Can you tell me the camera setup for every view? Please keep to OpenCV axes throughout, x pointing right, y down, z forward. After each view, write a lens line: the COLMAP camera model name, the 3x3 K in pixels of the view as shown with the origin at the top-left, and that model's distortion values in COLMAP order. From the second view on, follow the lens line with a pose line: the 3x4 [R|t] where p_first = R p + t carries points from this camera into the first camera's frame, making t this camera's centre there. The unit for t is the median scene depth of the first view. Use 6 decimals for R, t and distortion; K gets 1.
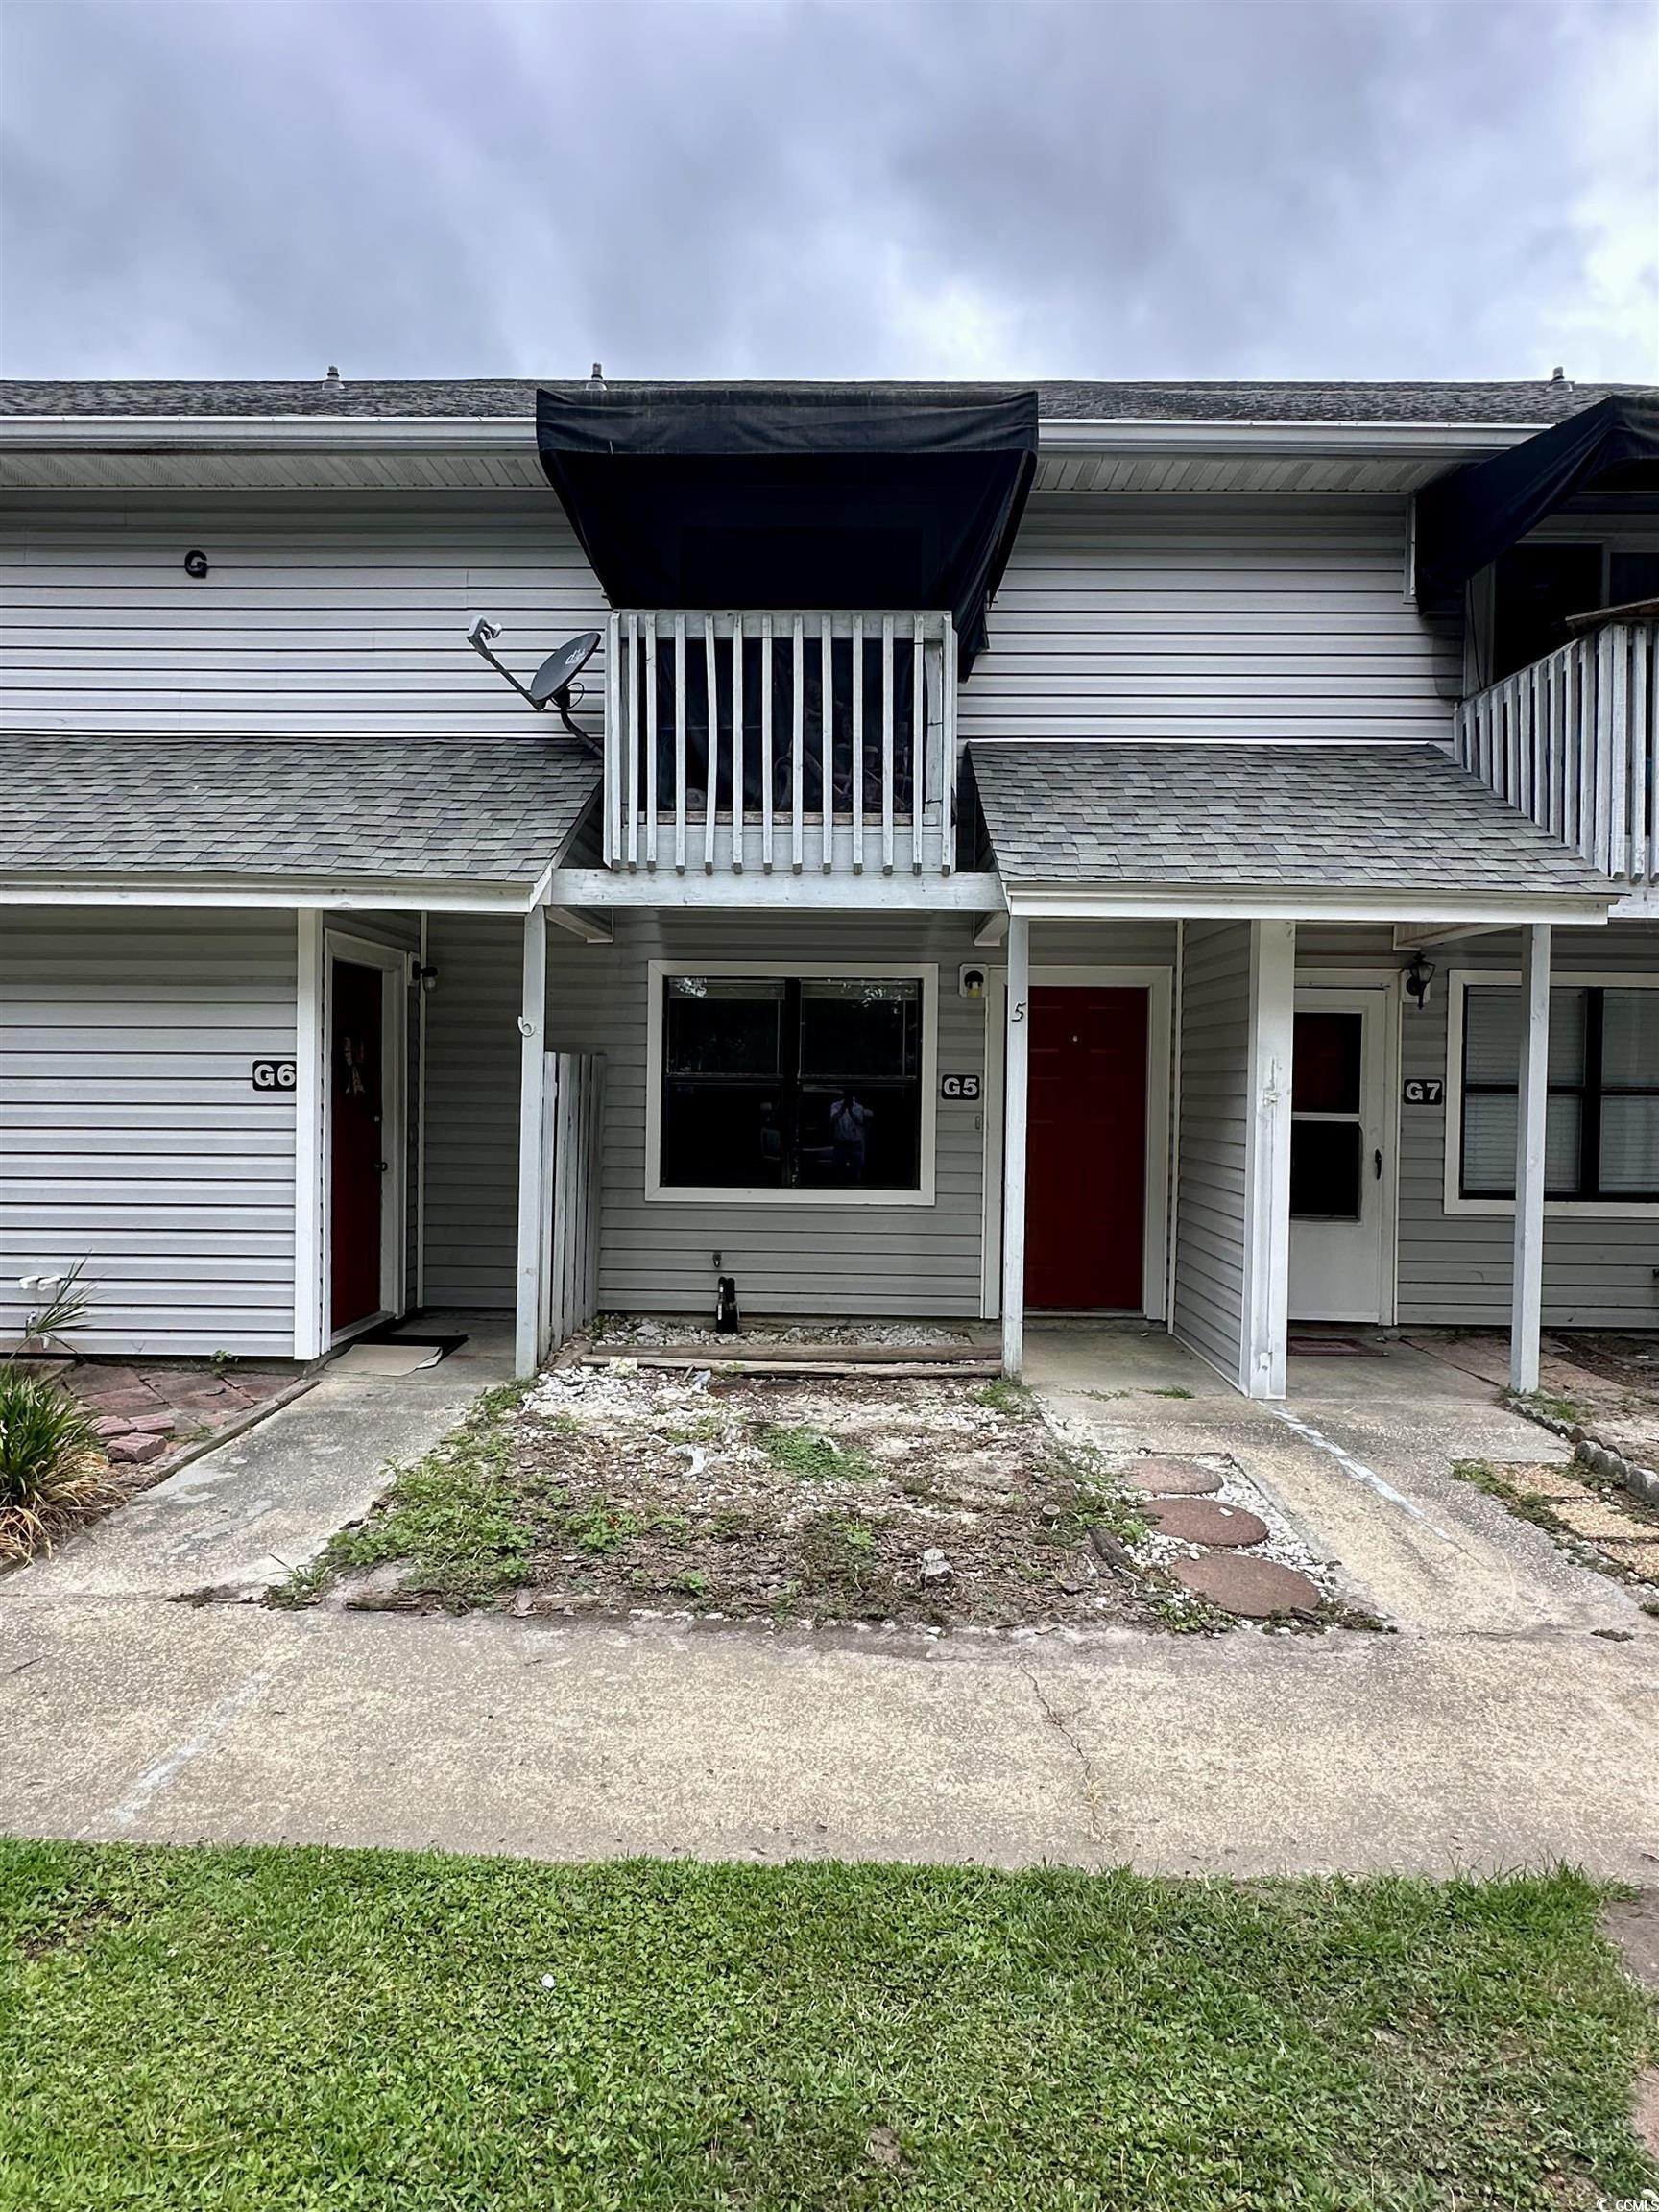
lens RADIAL K [[1233.8, 0, 829.5], [0, 1233.8, 1106.0], [0, 0, 1]] dist [0.001106, 0.000144]
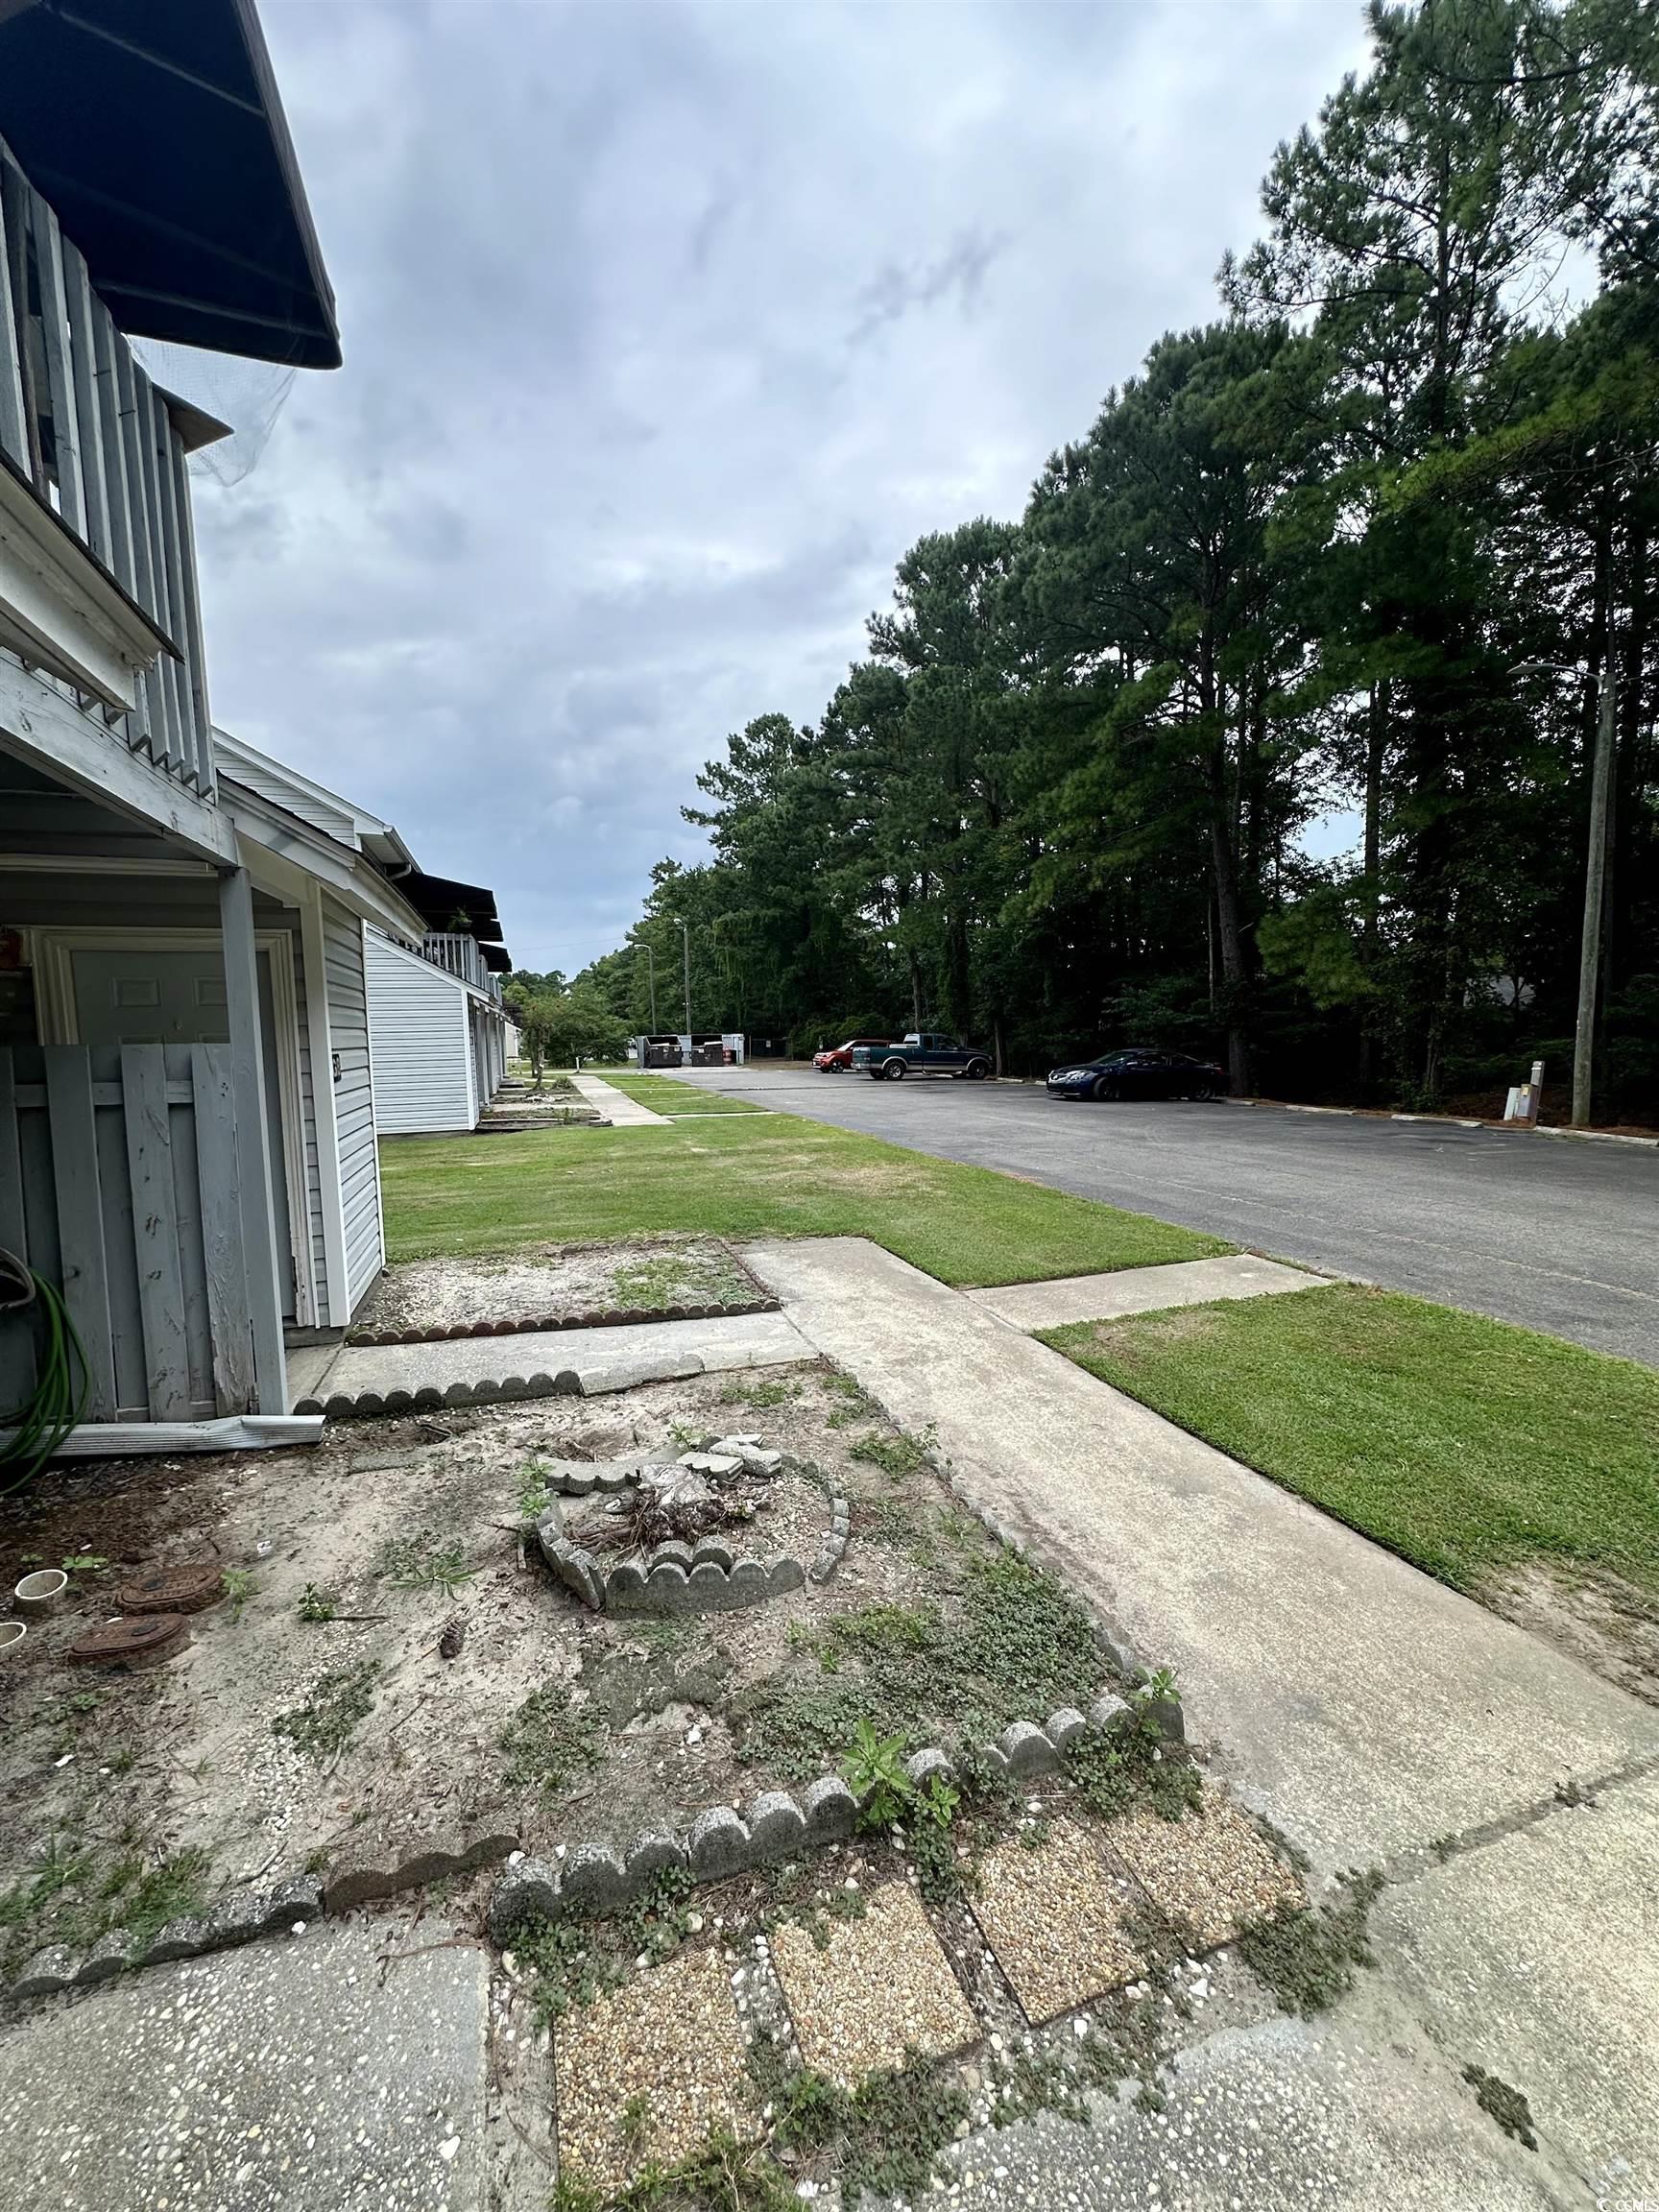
lens RADIAL K [[883.3, 0, 829.5], [0, 883.3, 1106.0], [0, 0, 1]] dist [-0.002161, 0.000025]
pose [[-0.344913, -0.086890, 0.934604, 0.391068], [0.030731, 0.994127, 0.103765, -0.061082], [-0.938131, 0.064511, -0.340217, 1.328162]]
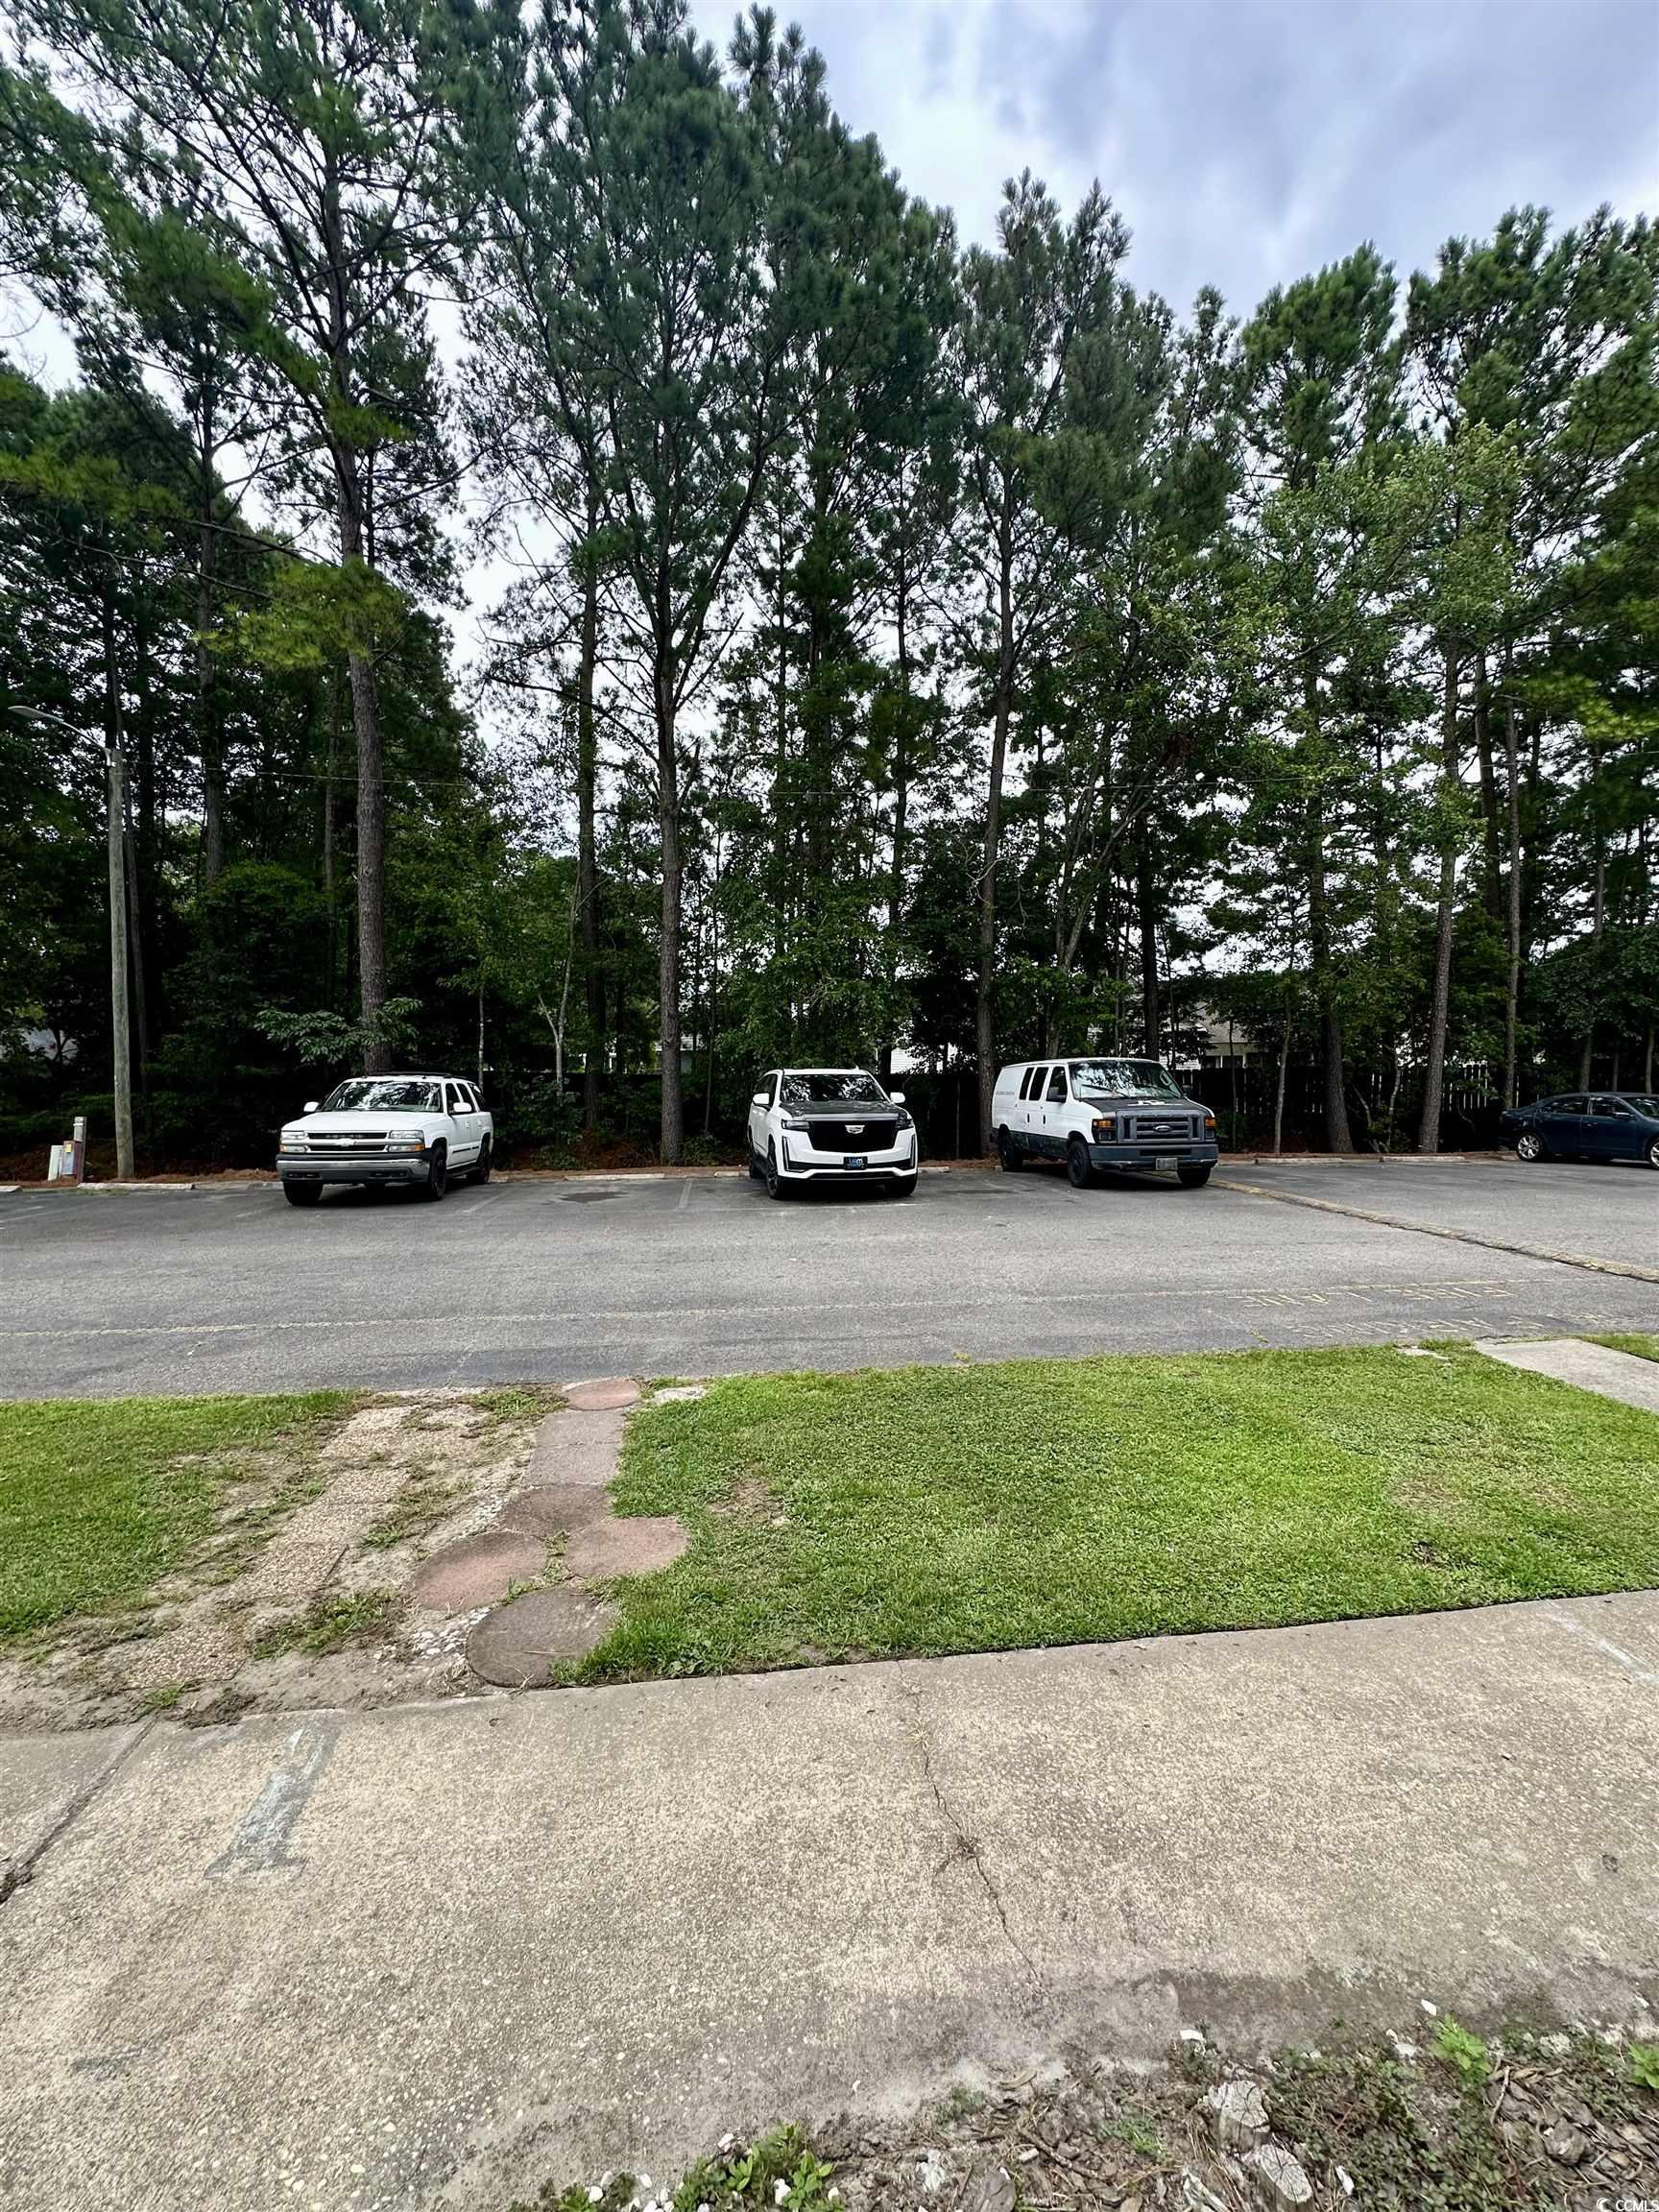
lens RADIAL K [[883.3, 0, 829.5], [0, 883.3, 1106.0], [0, 0, 1]] dist [-0.002161, 0.000025]
pose [[-0.989181, -0.001650, -0.146693, 0.309049], [-0.010331, 0.998238, 0.058436, -0.061254], [0.146339, 0.059319, -0.987454, 1.297904]]
